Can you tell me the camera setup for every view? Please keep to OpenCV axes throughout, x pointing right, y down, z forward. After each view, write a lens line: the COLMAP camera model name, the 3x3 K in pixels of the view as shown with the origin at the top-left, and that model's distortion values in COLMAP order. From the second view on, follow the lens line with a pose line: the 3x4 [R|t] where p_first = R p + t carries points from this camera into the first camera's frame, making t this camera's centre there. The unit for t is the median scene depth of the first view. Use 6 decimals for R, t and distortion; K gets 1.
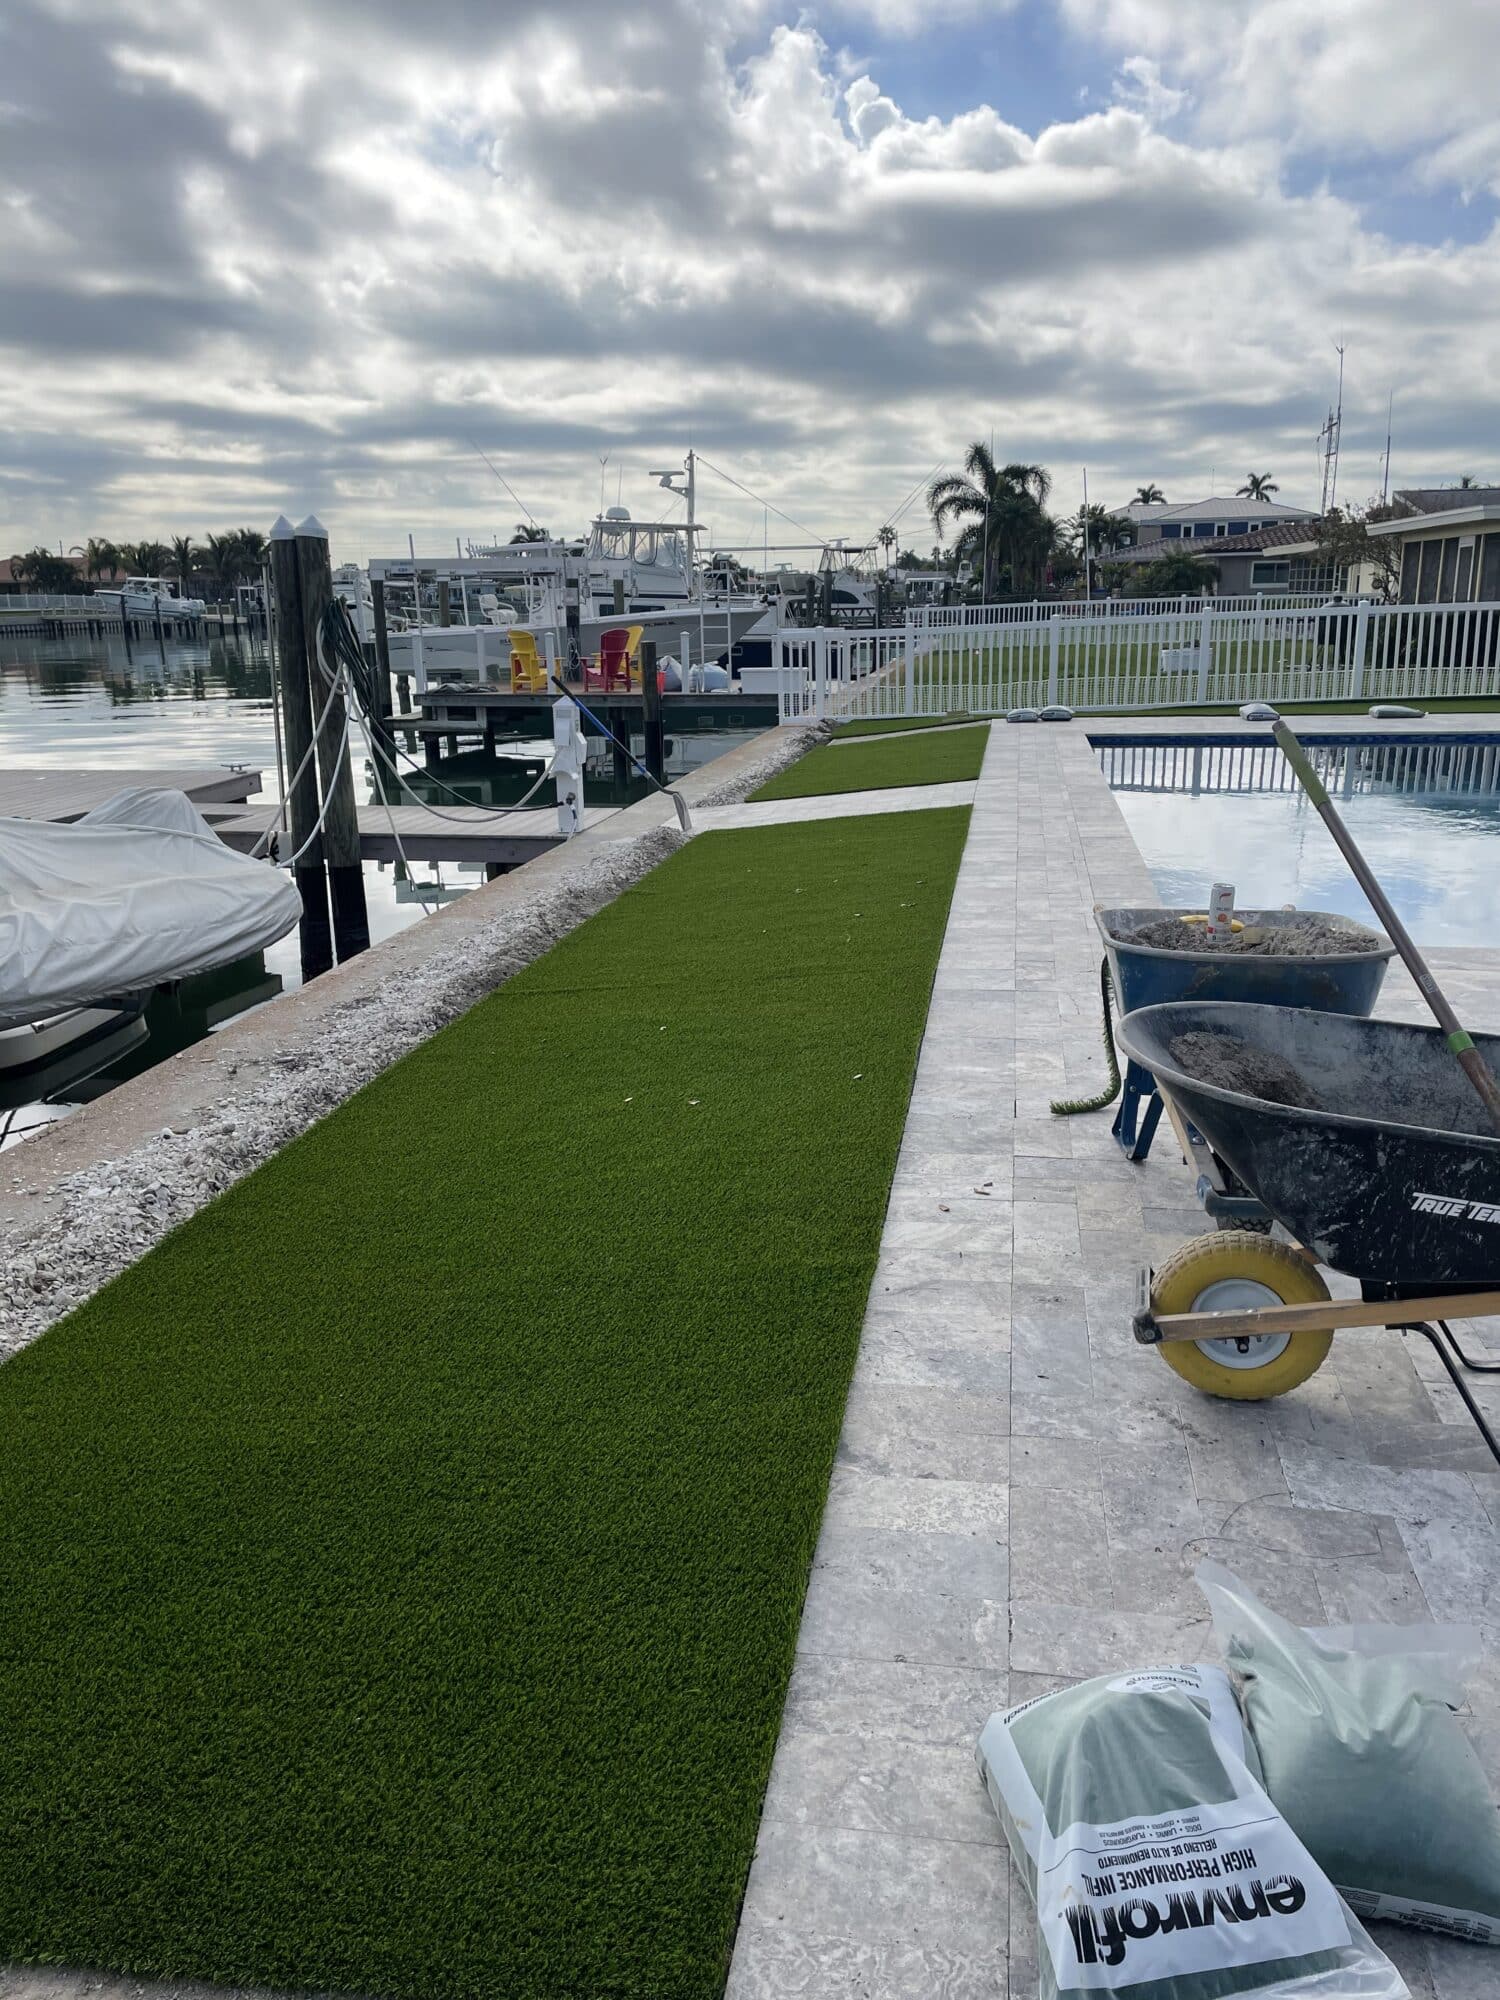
lens RADIAL K [[1558.9, 0, 782.8], [0, 1558.9, 957.6], [0, 0, 1]] dist [0.099214, -0.131226]
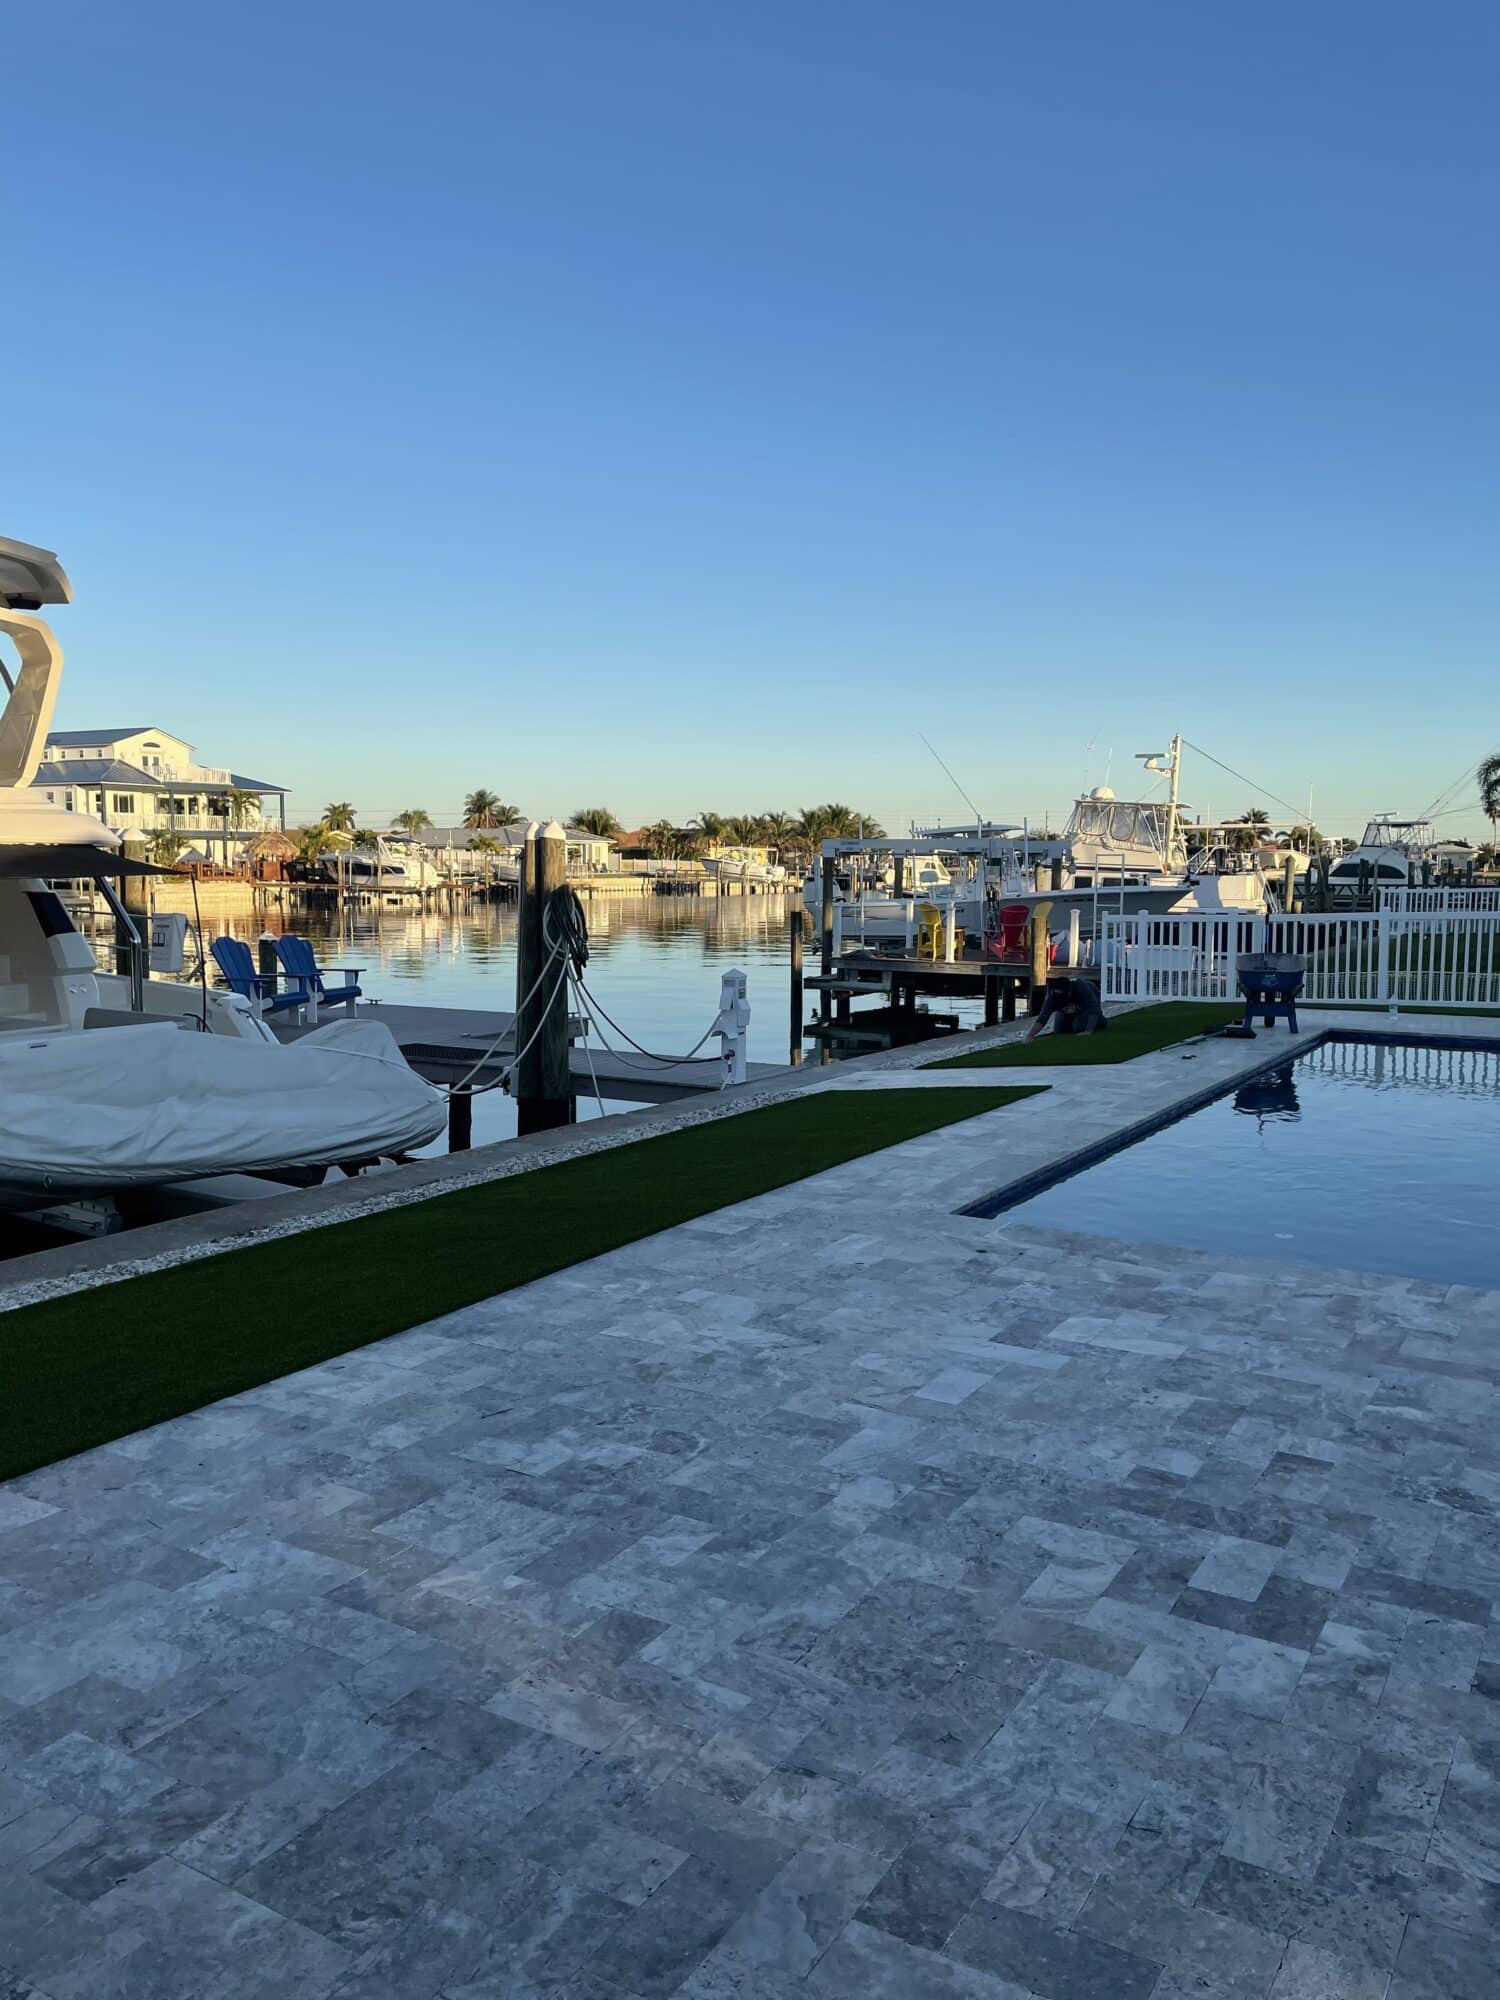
lens RADIAL K [[1558.9, 0, 804.0], [0, 1558.9, 986.1], [0, 0, 1]] dist [0.099214, -0.131226]
pose [[0.928346, 0.048131, -0.368587, 0.191917], [-0.101117, 0.986888, -0.125809, -0.006748], [0.357698, 0.154065, 0.921041, -0.034770]]
